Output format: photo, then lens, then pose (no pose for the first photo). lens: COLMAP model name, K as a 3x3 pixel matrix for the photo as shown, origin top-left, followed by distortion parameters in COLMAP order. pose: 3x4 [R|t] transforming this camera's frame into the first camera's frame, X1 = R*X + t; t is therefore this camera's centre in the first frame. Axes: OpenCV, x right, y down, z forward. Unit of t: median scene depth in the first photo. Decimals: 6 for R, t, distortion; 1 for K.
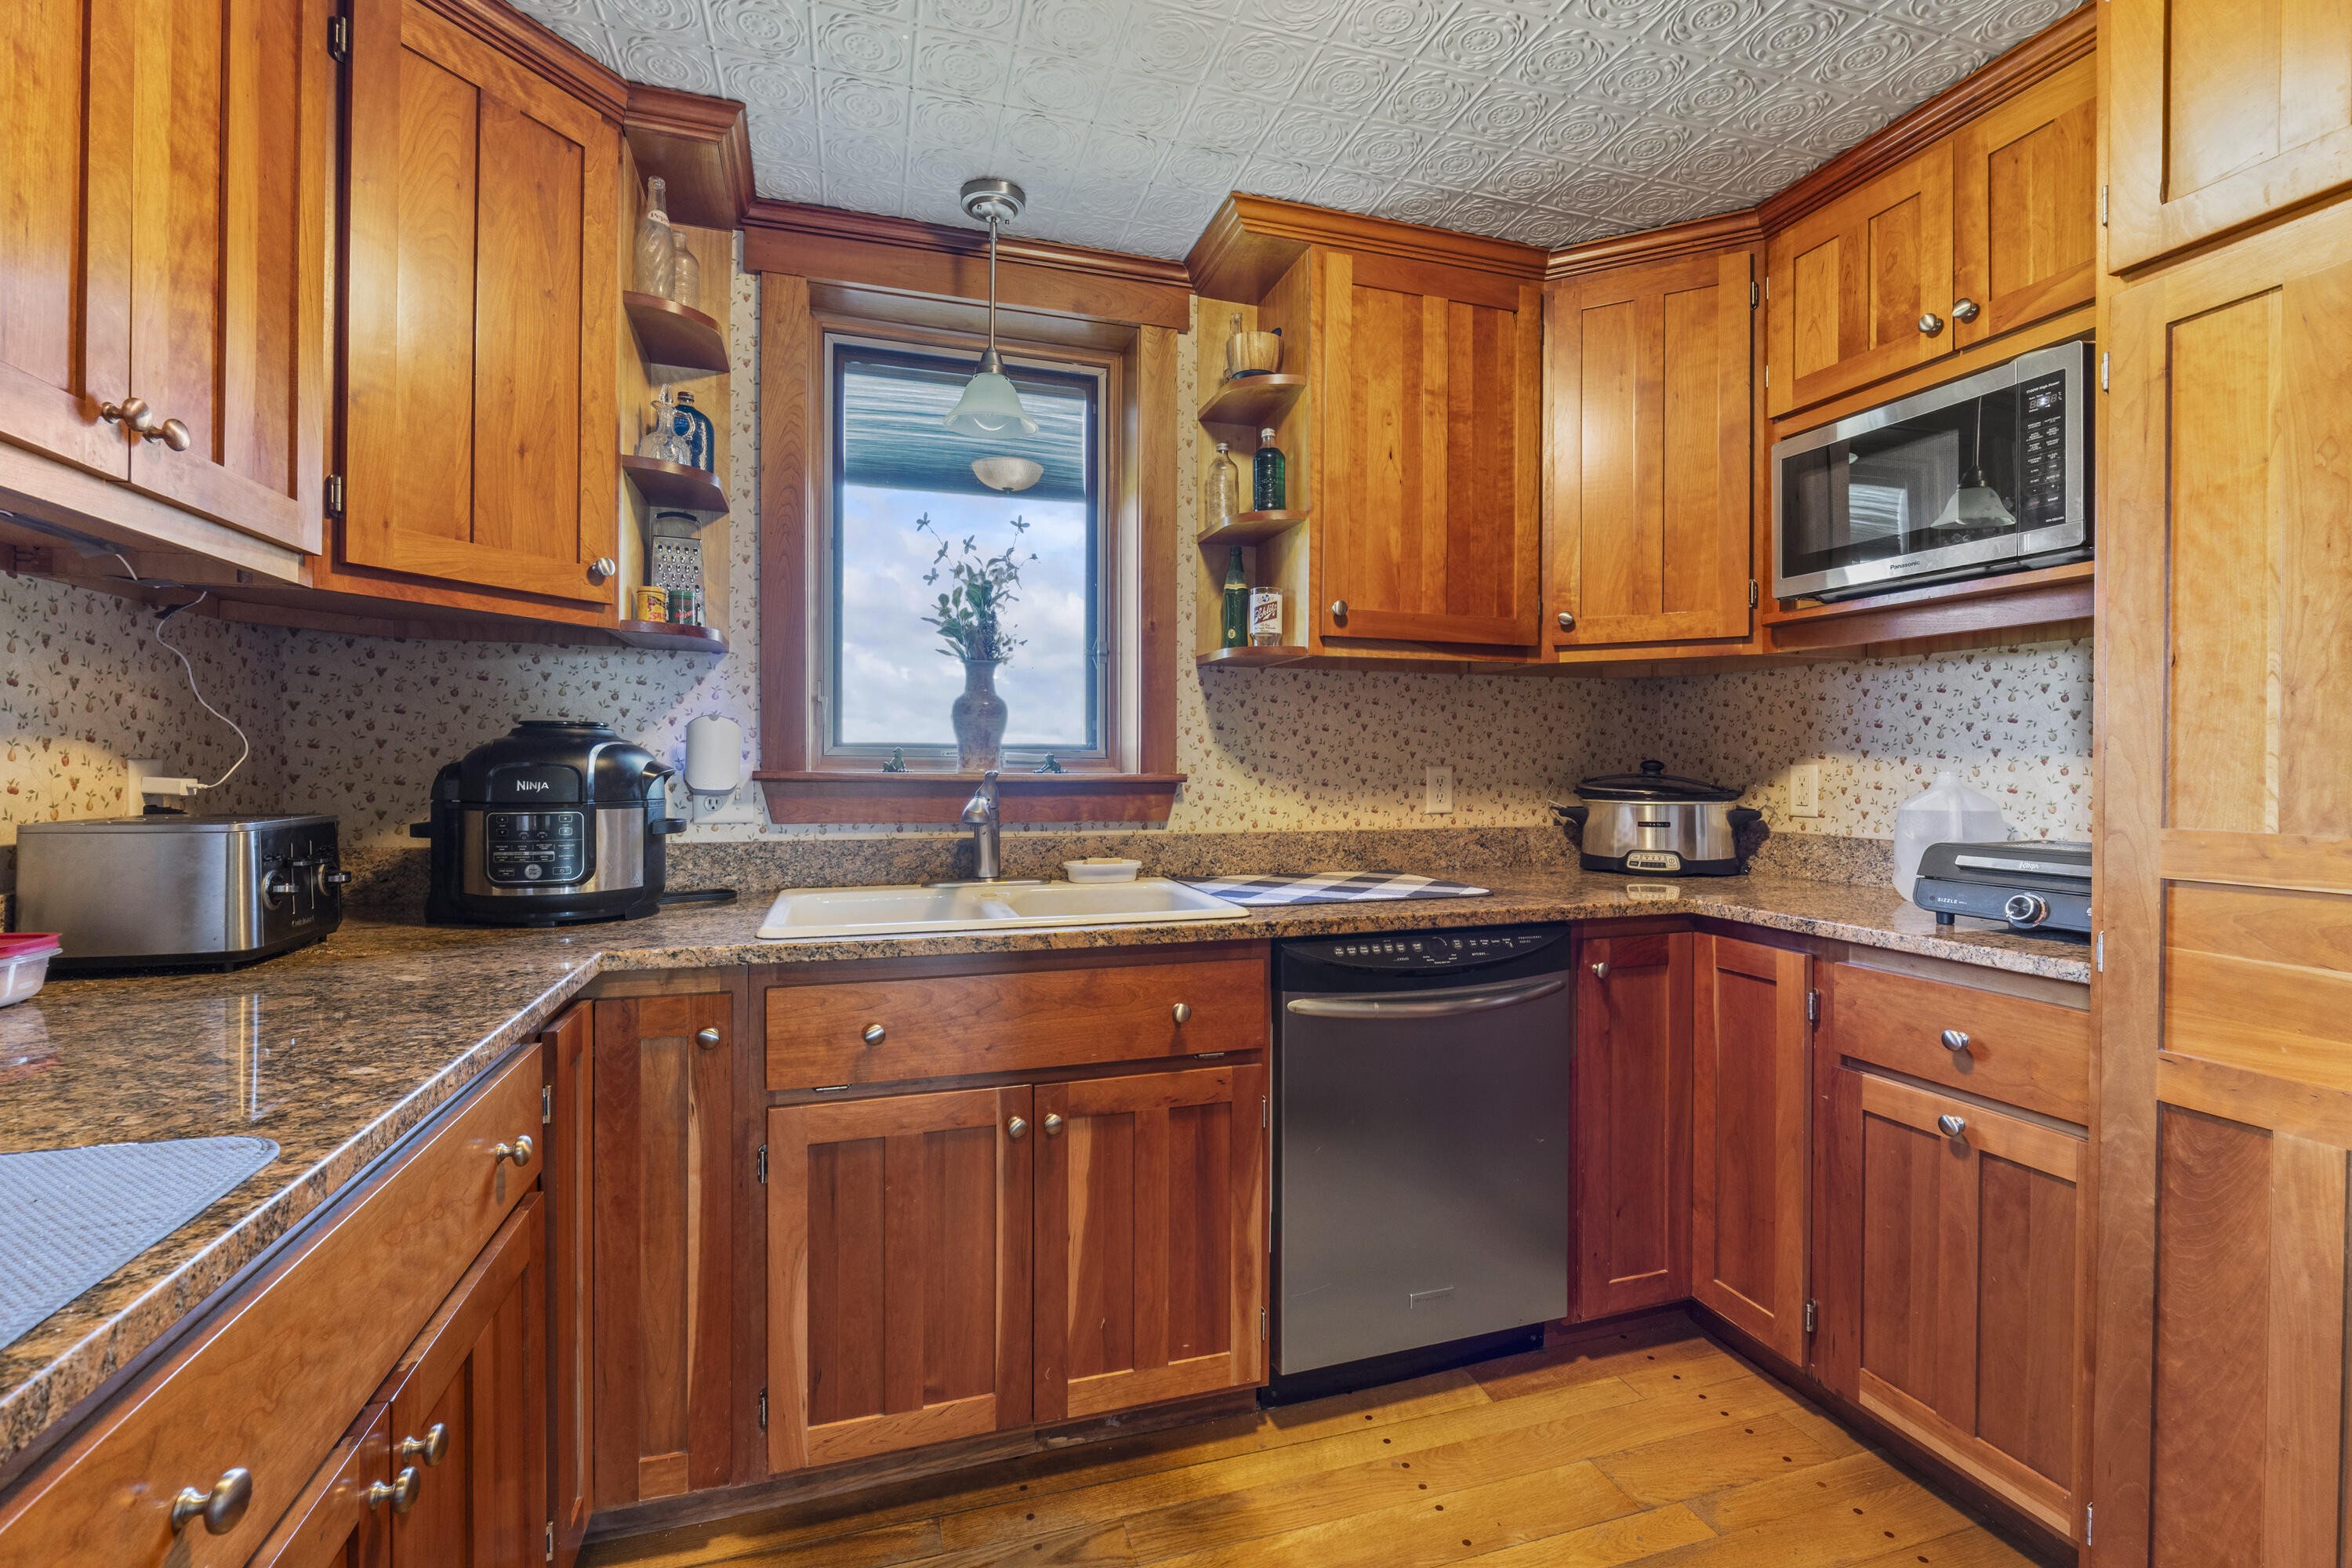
lens RADIAL K [[1023.1, 0, 1184.4], [0, 1023.1, 774.3], [0, 0, 1]] dist [-0.009715, 0.000630]
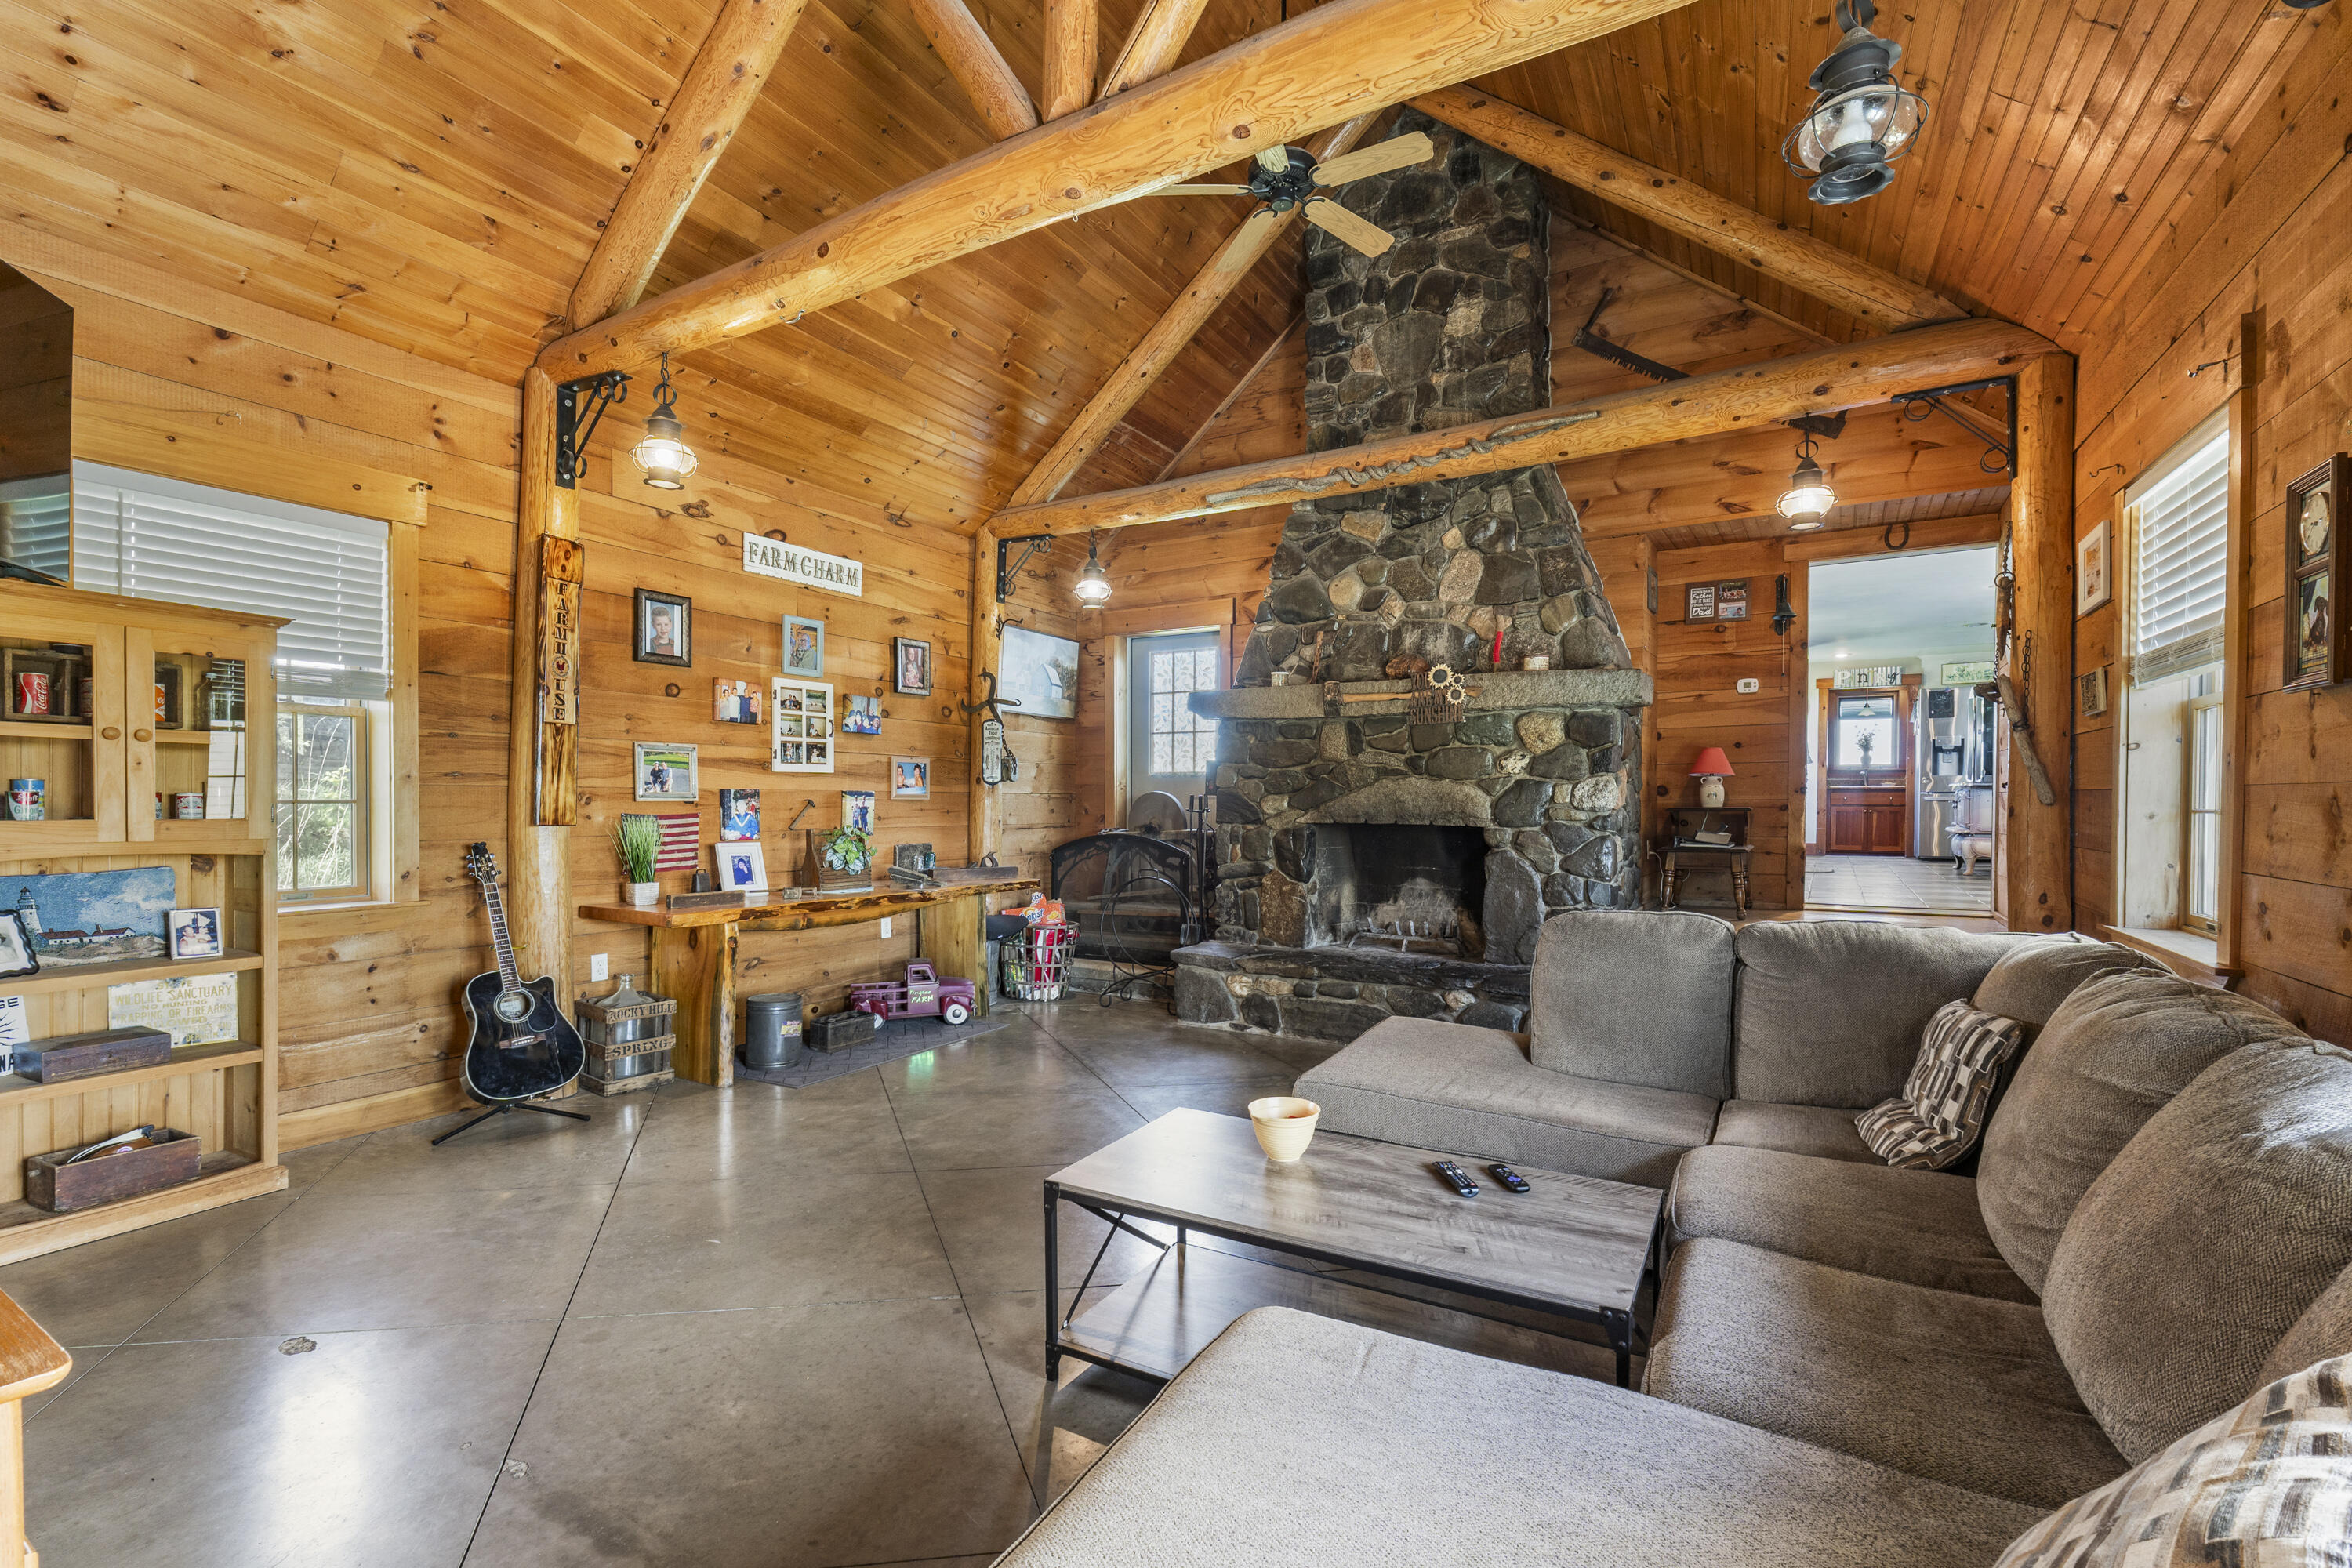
lens RADIAL K [[1036.9, 0, 1178.9], [0, 1036.9, 824.9], [0, 0, 1]] dist [0.001141, 0.000253]
pose [[0.641409, 0.010850, -0.767122, 2.284230], [-0.003346, 0.999930, 0.011345, 0.328266], [0.767192, -0.004710, 0.641401, -7.261211]]
